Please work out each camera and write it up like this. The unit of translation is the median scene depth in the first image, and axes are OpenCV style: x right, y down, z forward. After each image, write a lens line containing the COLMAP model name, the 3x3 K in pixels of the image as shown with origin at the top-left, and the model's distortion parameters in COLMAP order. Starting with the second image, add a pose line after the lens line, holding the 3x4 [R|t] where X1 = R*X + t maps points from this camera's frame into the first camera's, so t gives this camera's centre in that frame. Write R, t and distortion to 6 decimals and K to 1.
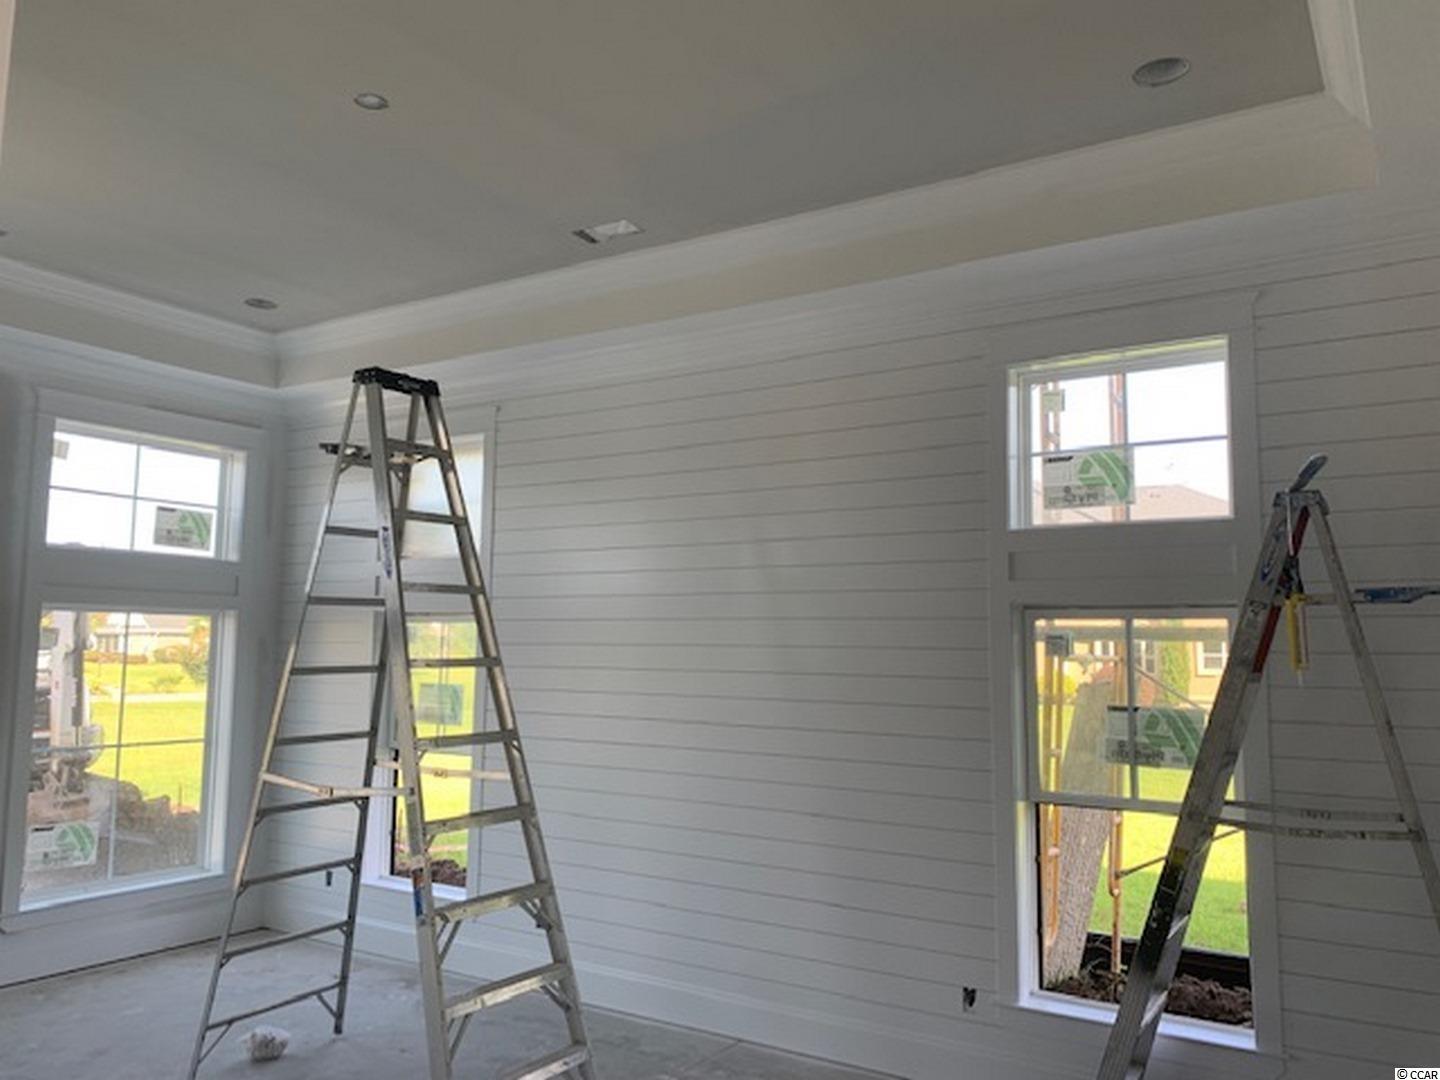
lens RADIAL K [[1087.3, 0, 725.0], [0, 1087.3, 544.7], [0, 0, 1]] dist [0.047179, -0.057548]
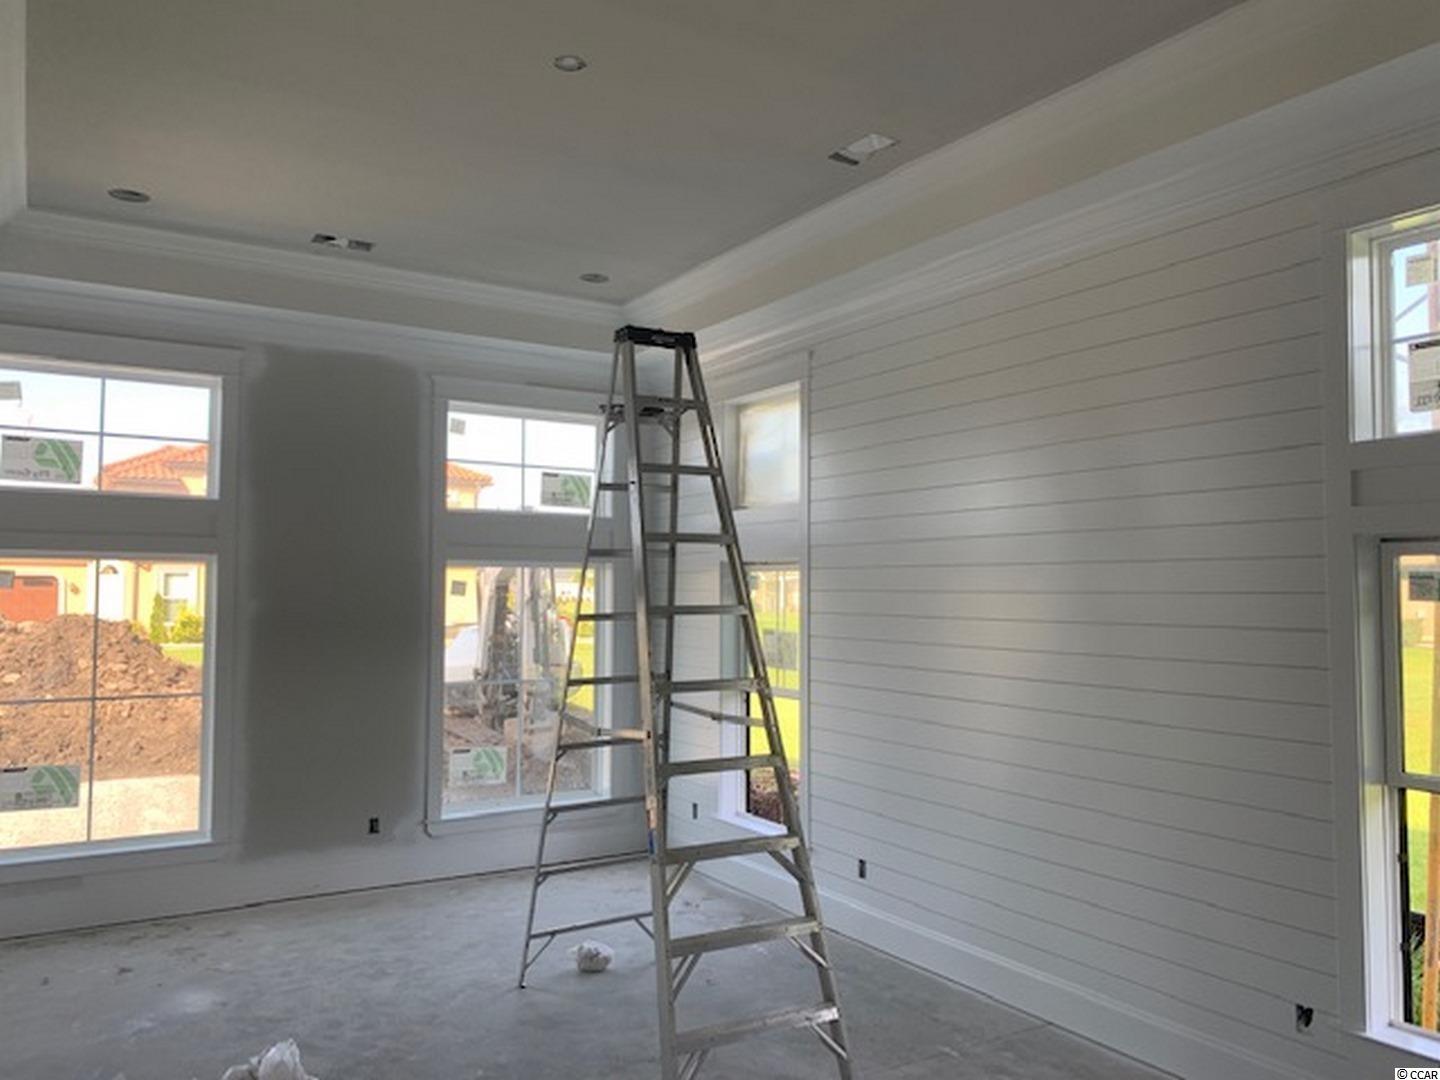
lens RADIAL K [[1087.3, 0, 714.9], [0, 1087.3, 546.5], [0, 0, 1]] dist [0.047179, -0.057548]
pose [[0.906819, -0.027373, -0.420631, 0.158571], [0.048930, 0.997979, 0.040541, 0.006594], [0.418671, -0.057345, 0.906325, 0.081328]]
